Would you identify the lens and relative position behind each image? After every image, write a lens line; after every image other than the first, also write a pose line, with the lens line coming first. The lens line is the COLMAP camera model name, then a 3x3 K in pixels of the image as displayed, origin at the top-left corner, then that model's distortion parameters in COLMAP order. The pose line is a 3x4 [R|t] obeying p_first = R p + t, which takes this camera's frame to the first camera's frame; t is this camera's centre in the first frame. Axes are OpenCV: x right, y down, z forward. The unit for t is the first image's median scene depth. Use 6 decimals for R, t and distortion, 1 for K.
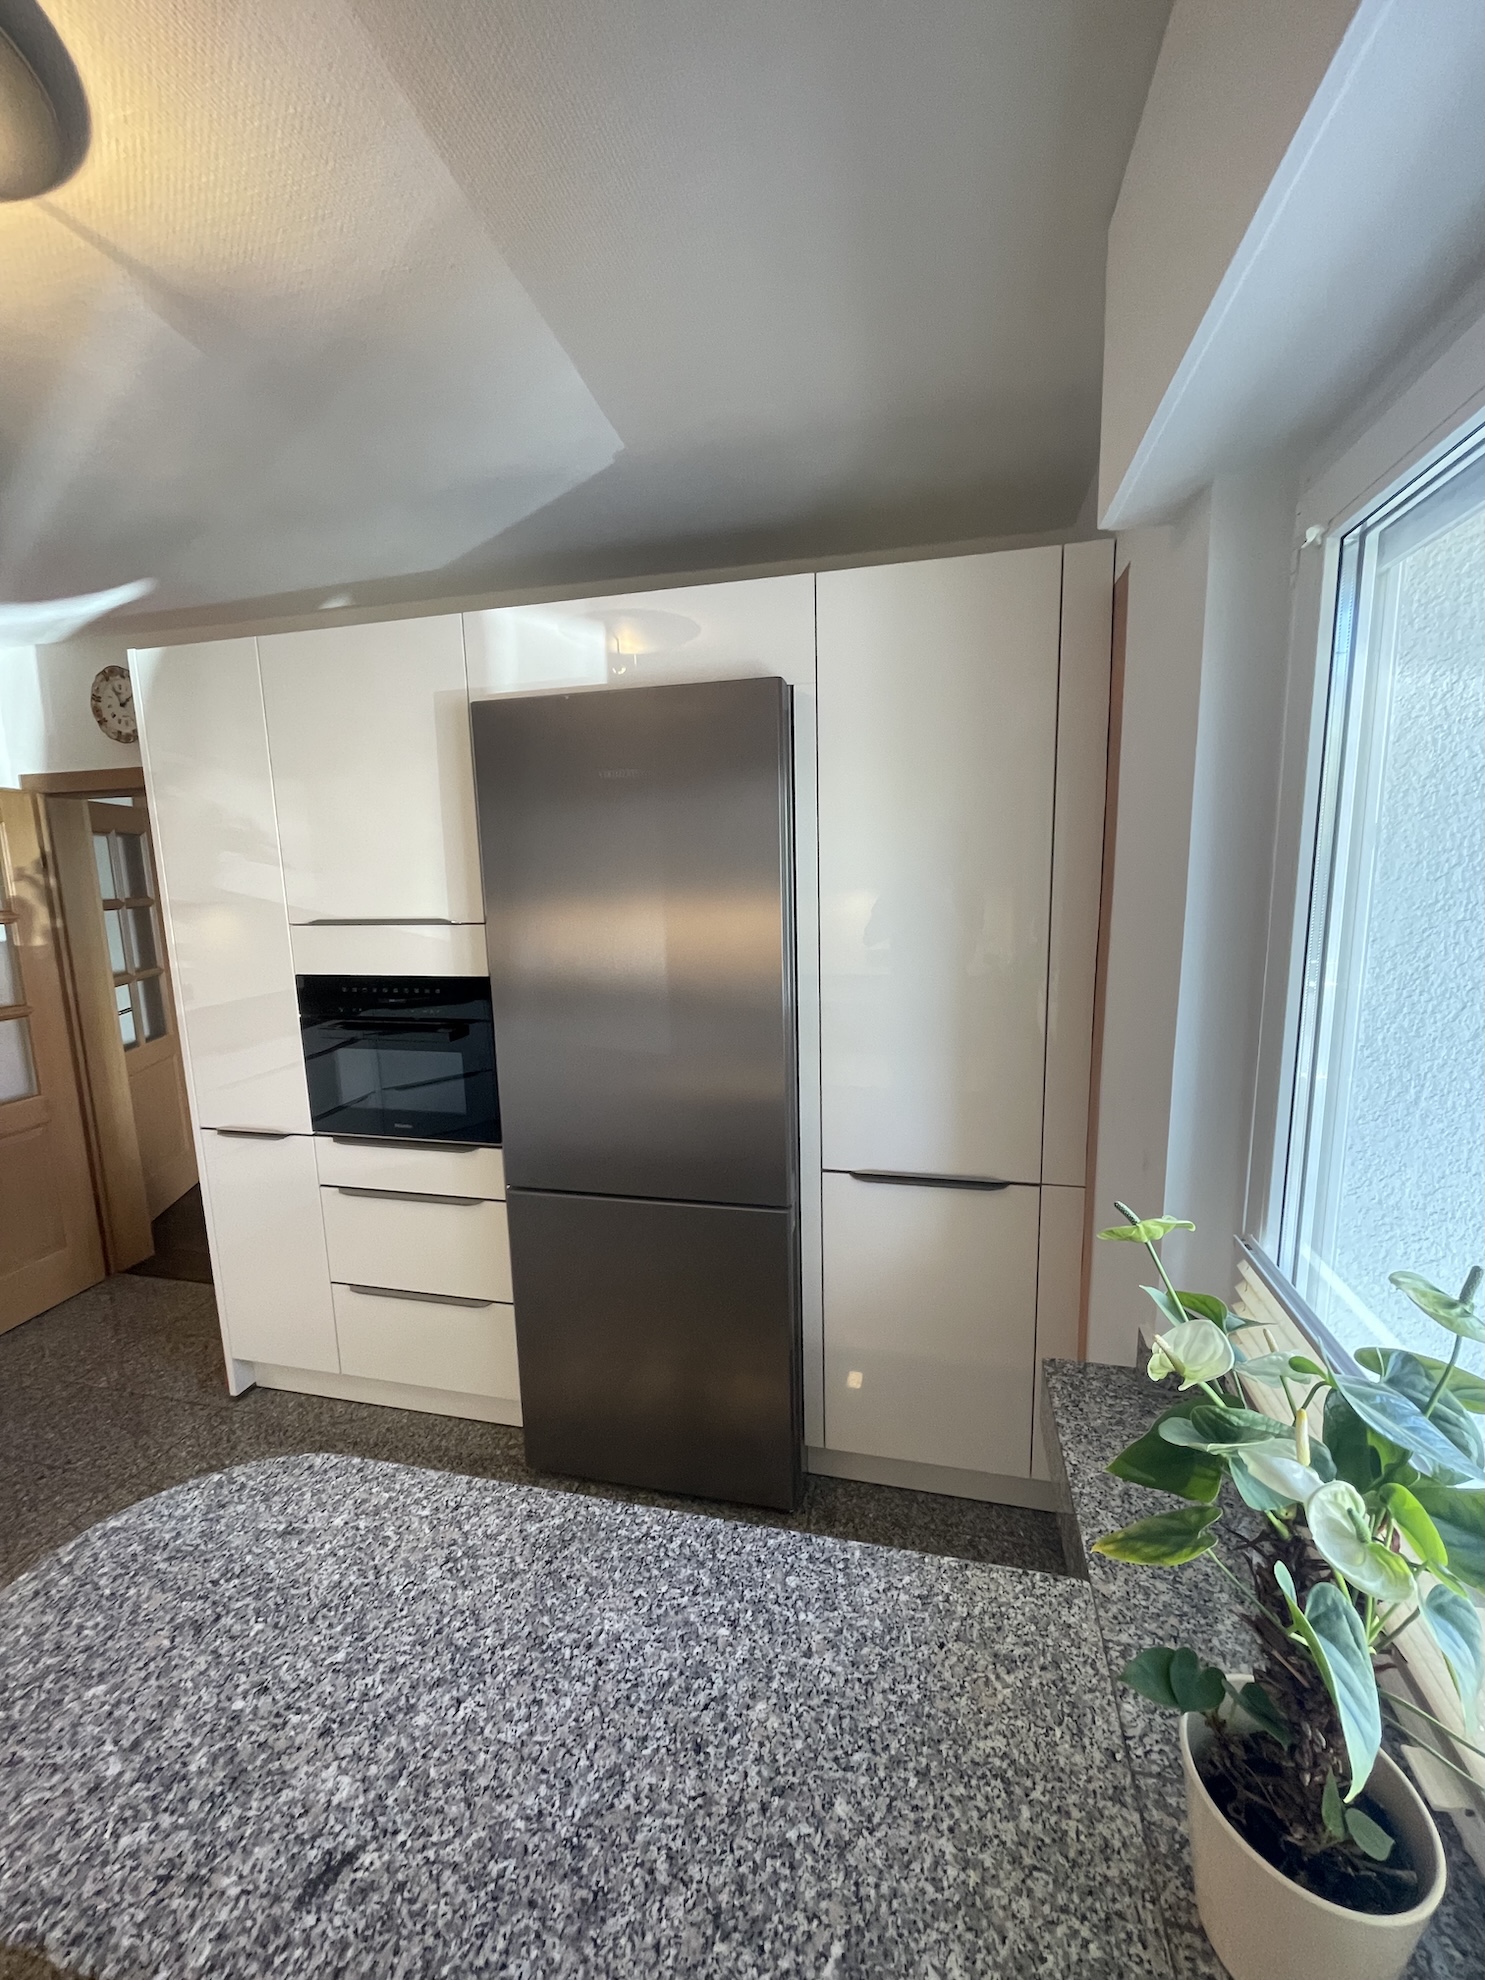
lens RADIAL K [[796.3, 0, 743.1], [0, 796.3, 989.1], [0, 0, 1]] dist [-0.004024, 0.000313]
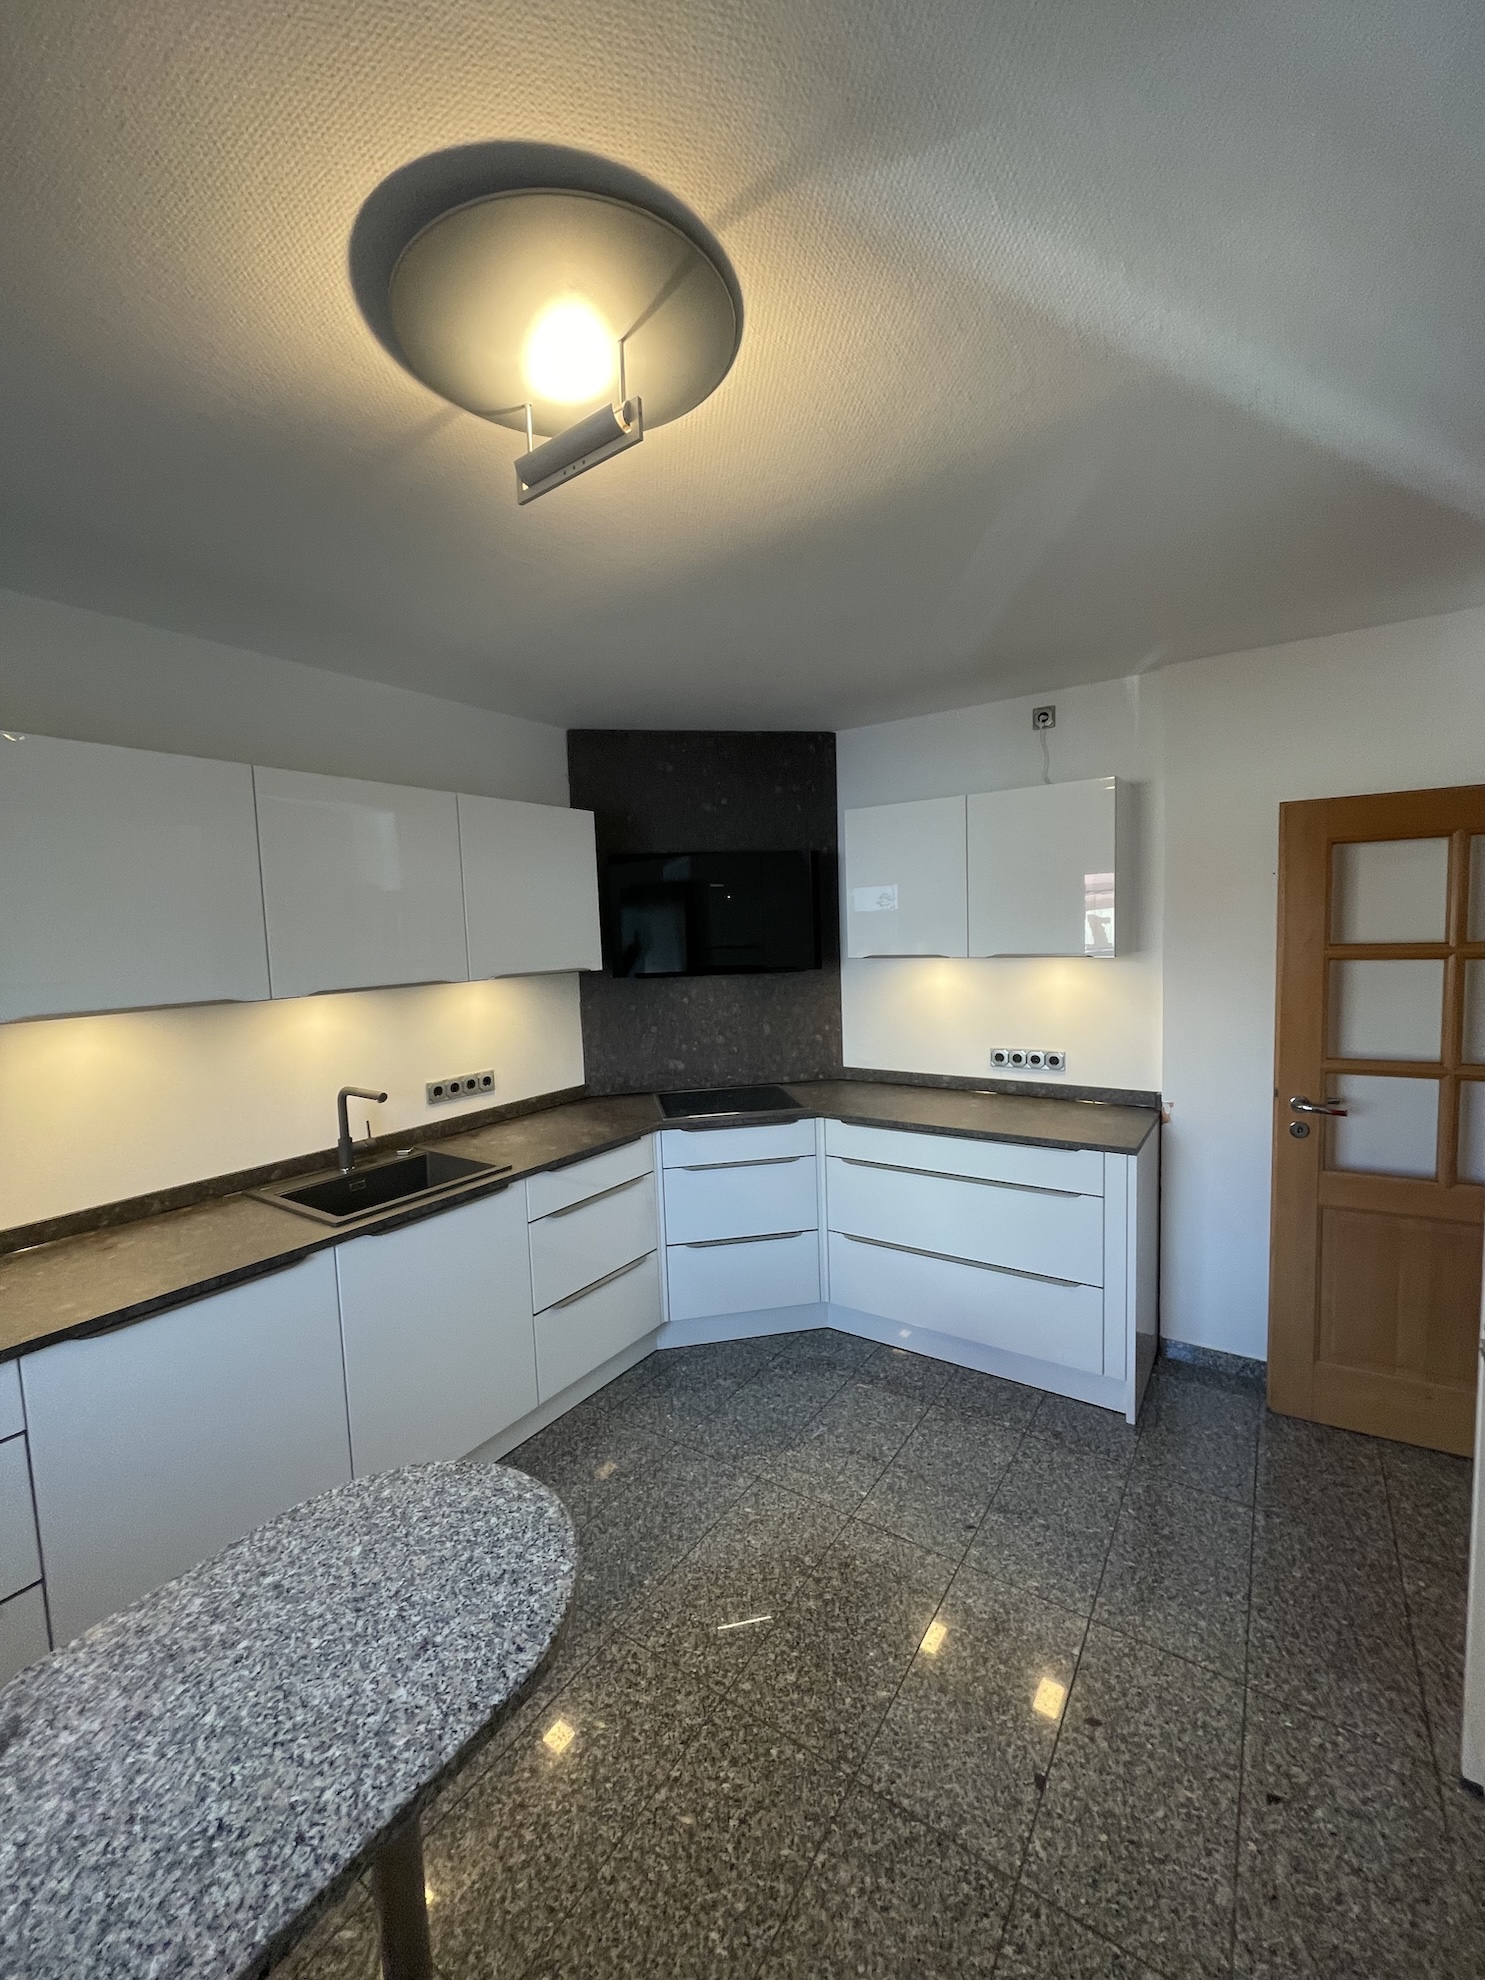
lens RADIAL K [[796.3, 0, 740.6], [0, 796.3, 988.8], [0, 0, 1]] dist [-0.004024, 0.000313]
pose [[-0.346155, 0.108850, -0.931841, 0.105766], [-0.101913, 0.983006, 0.152684, -0.314659], [0.932626, 0.147819, -0.329179, 1.855663]]
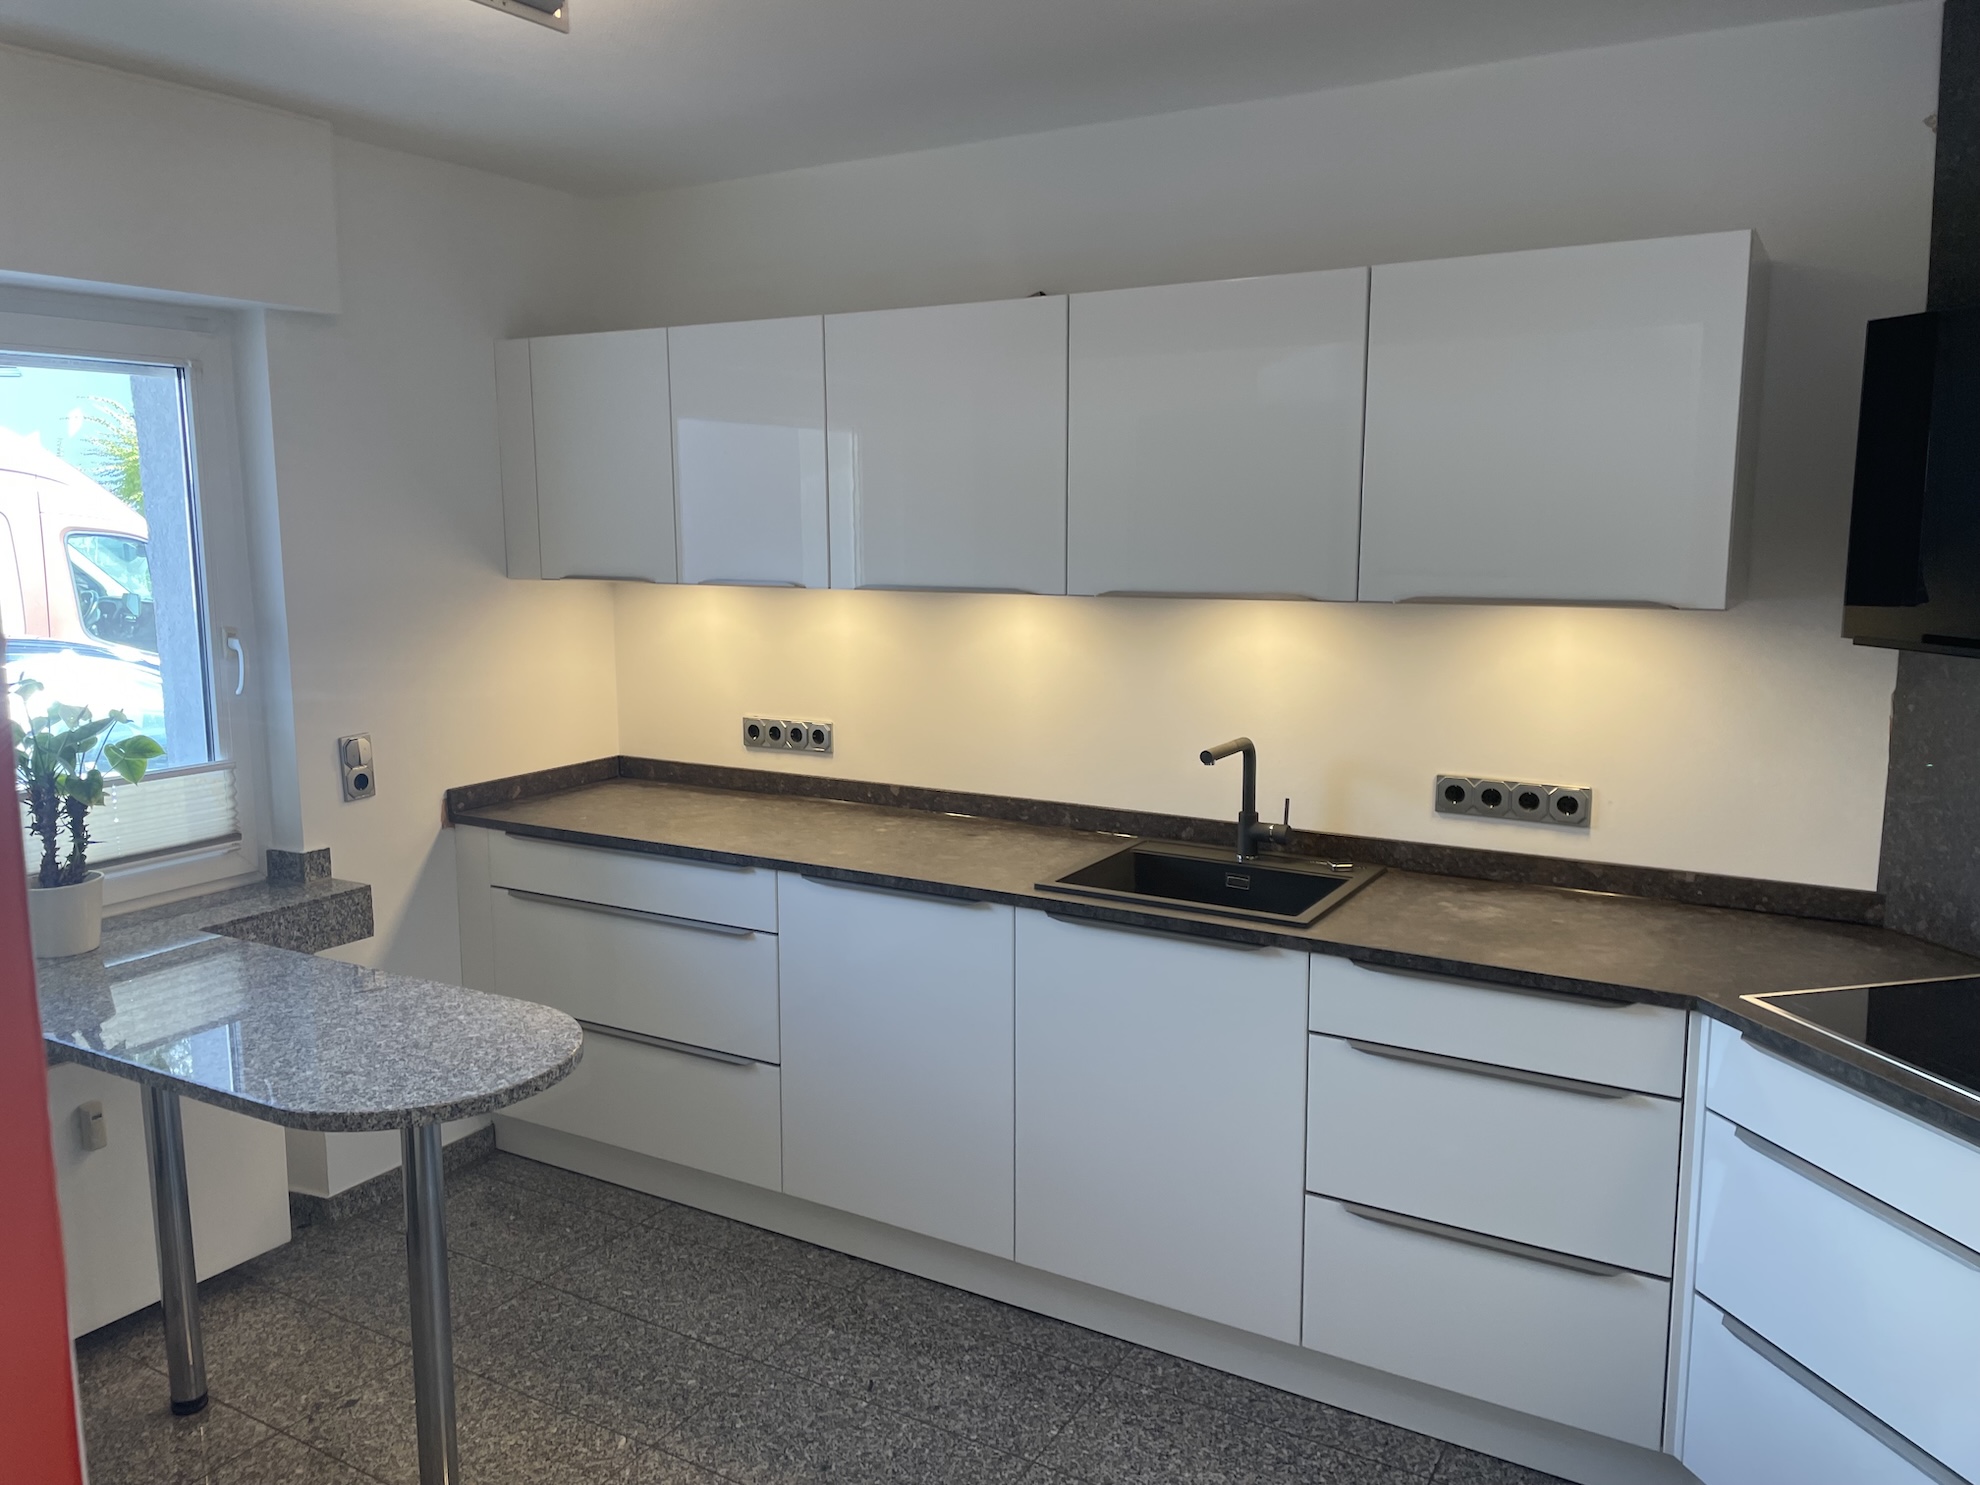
lens RADIAL K [[1501.3, 0, 982.8], [0, 1501.3, 734.3], [0, 0, 1]] dist [0.047602, -0.004312]
pose [[-0.956475, -0.016119, 0.291369, -2.626179], [0.070259, 0.956381, 0.283547, -0.490631], [-0.283231, 0.291677, -0.913622, 3.253174]]
